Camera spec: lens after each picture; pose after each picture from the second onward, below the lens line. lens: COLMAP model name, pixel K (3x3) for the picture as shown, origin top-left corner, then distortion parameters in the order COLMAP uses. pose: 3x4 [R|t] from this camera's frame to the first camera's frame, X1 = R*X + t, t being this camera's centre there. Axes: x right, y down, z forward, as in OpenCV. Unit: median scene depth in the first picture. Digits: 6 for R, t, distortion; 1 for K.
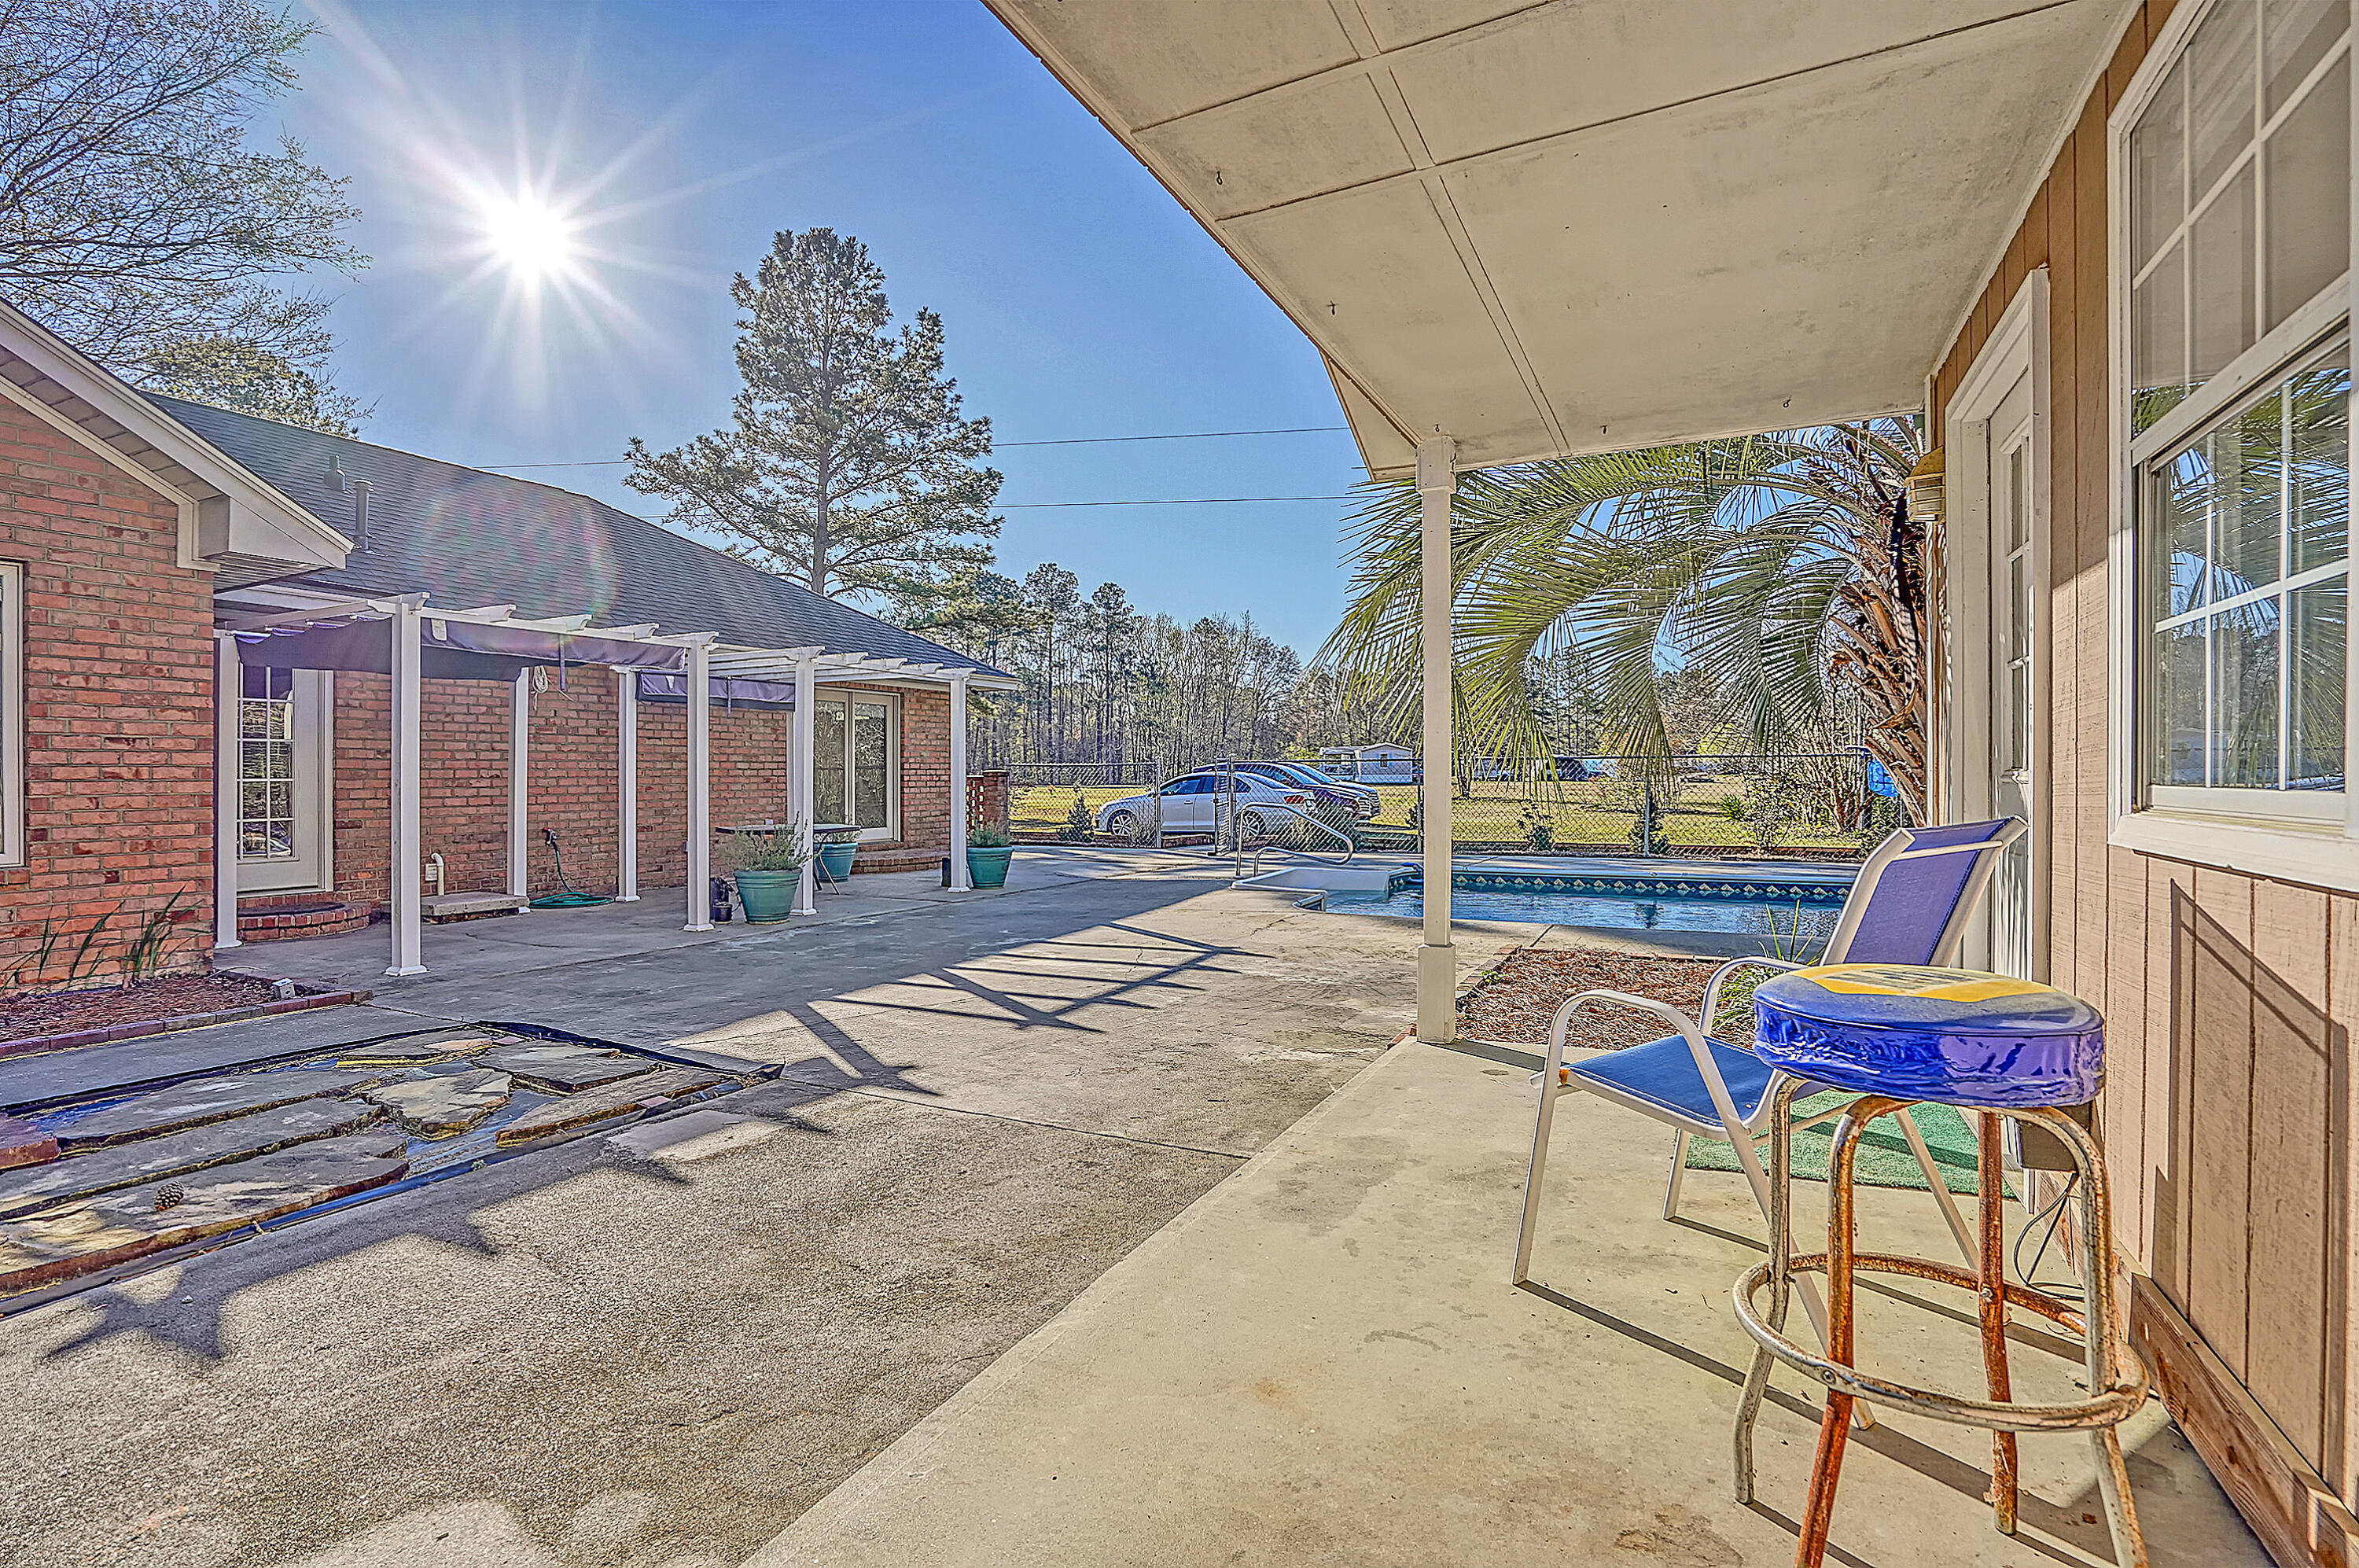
lens RADIAL K [[1103.5, 0, 1192.0], [0, 1103.5, 797.6], [0, 0, 1]] dist [-0.062283, 0.029794]
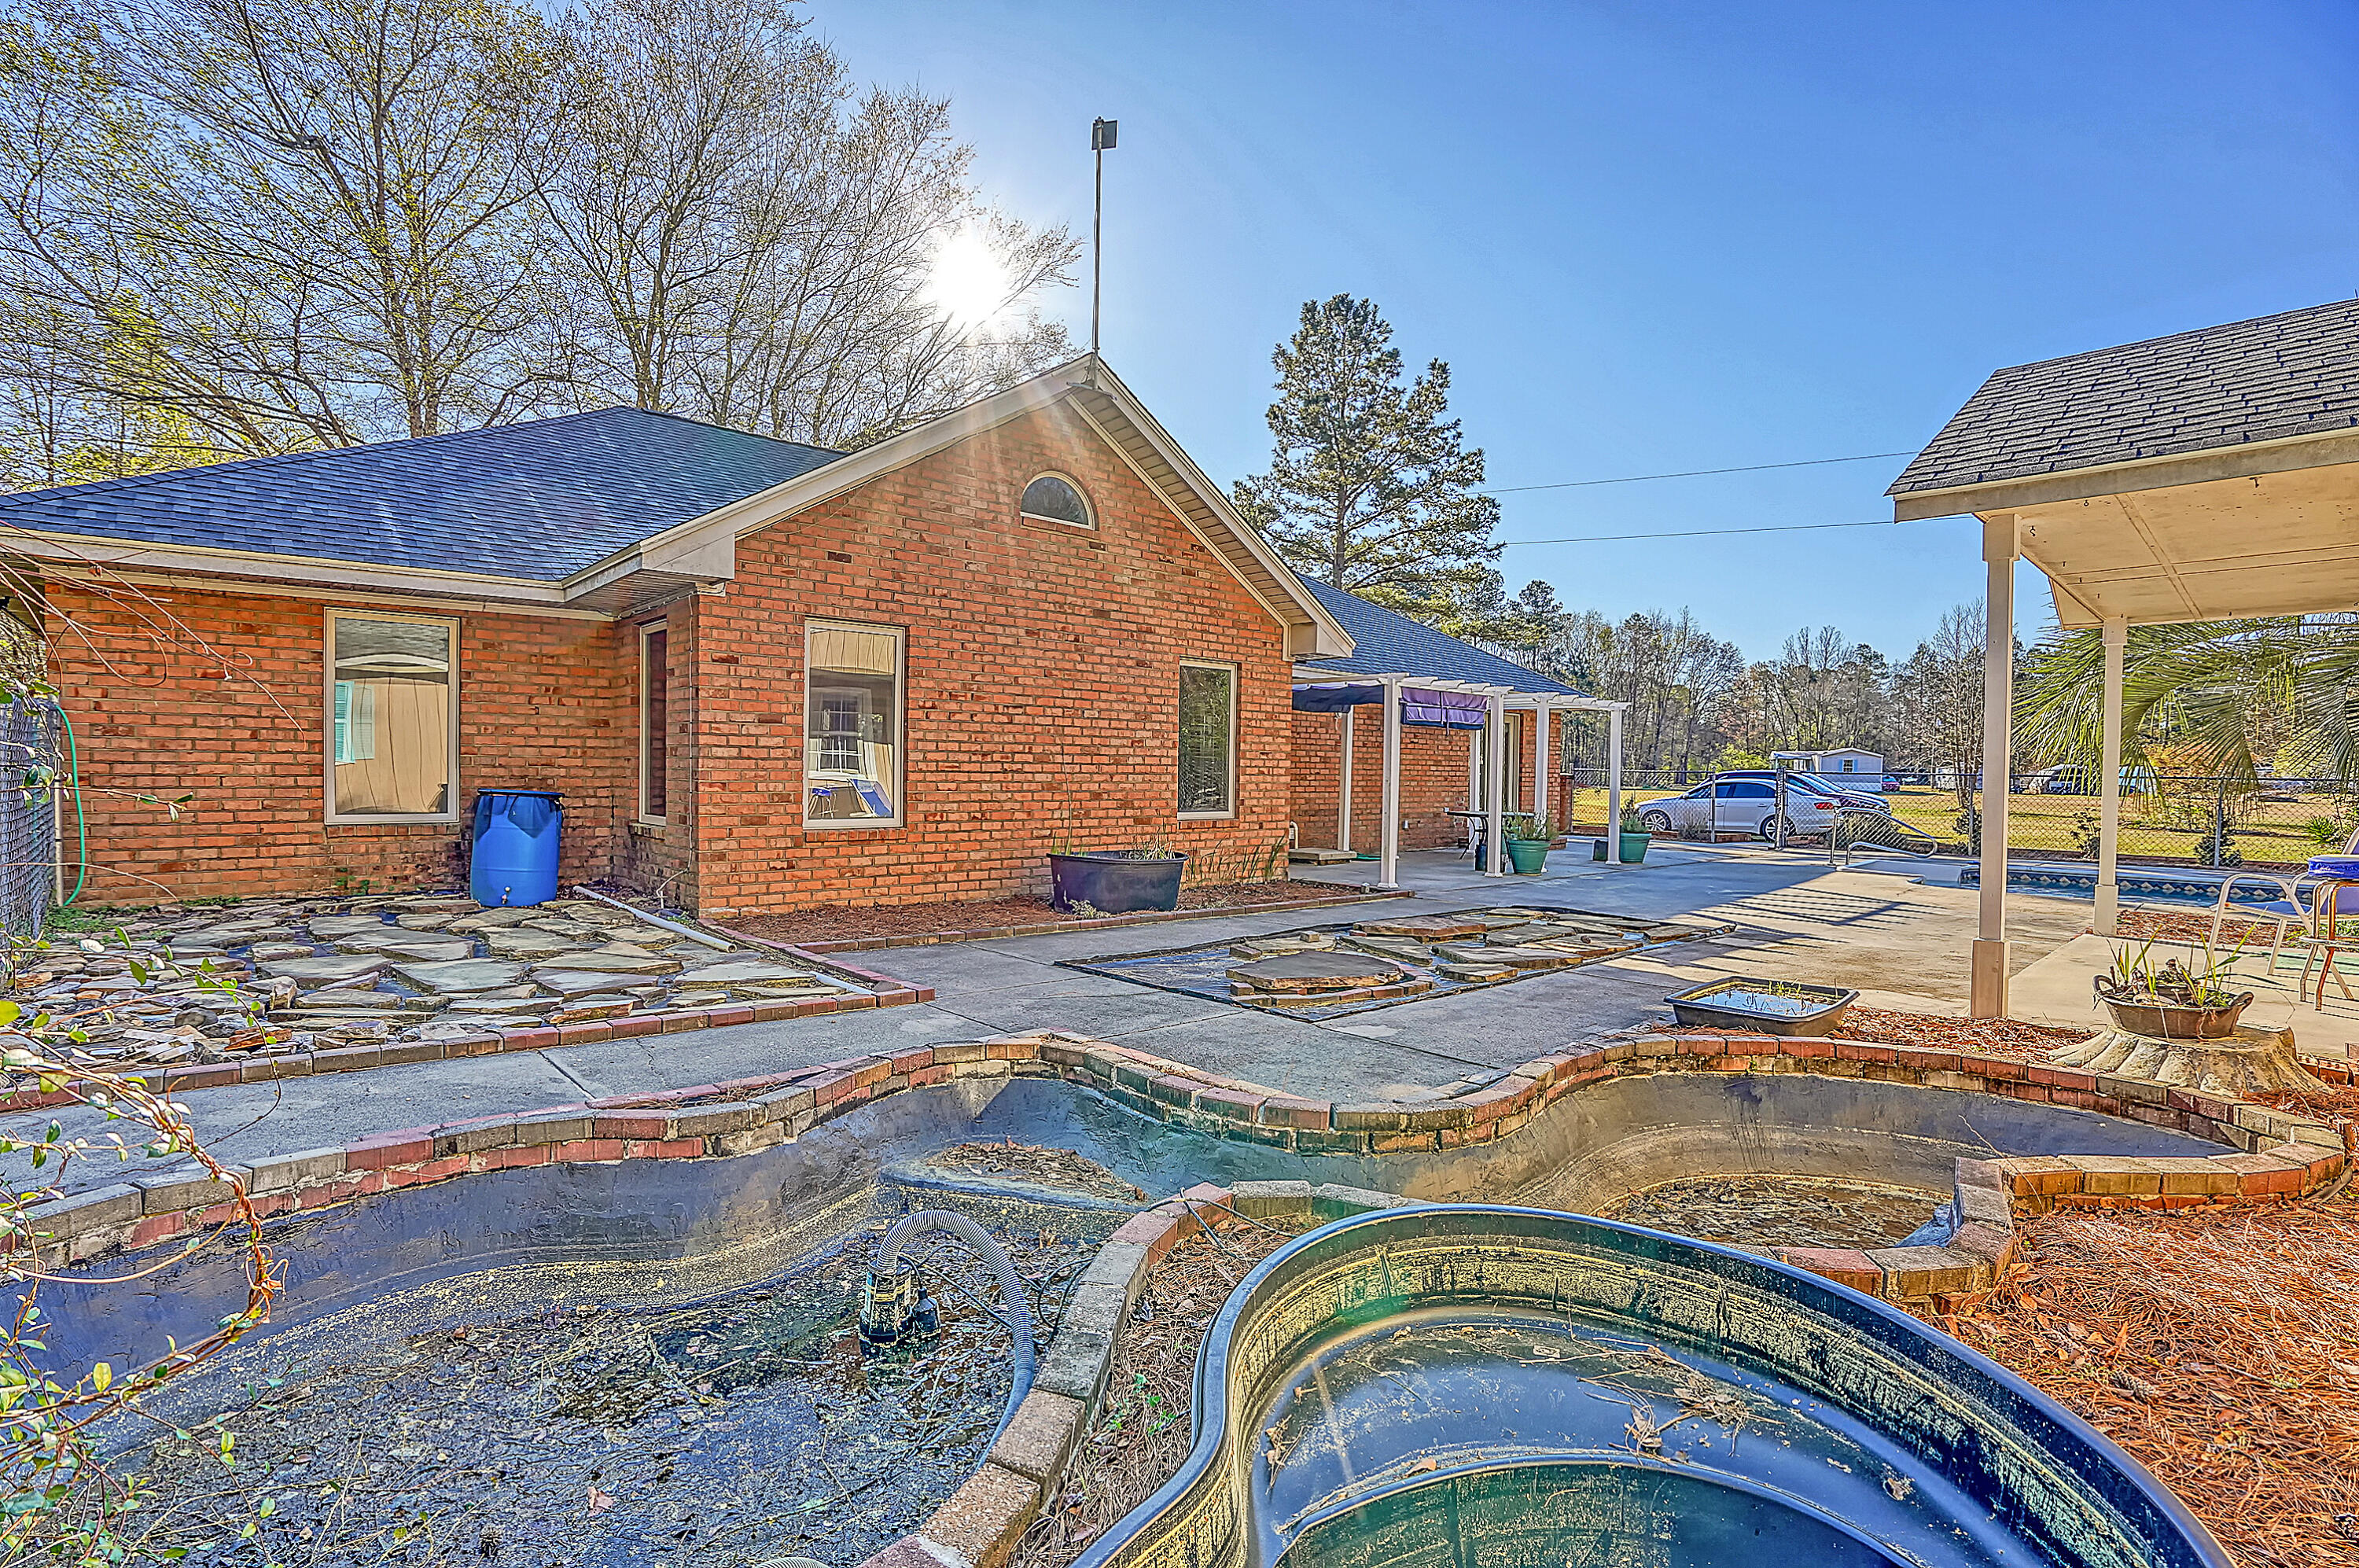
lens RADIAL K [[1103.5, 0, 1192.0], [0, 1103.5, 797.6], [0, 0, 1]] dist [-0.062283, 0.029794]
pose [[0.937044, 0.035420, -0.347411, -0.070495], [-0.033634, 0.999372, 0.011171, 0.001368], [0.347589, 0.001217, 0.937646, -0.145213]]
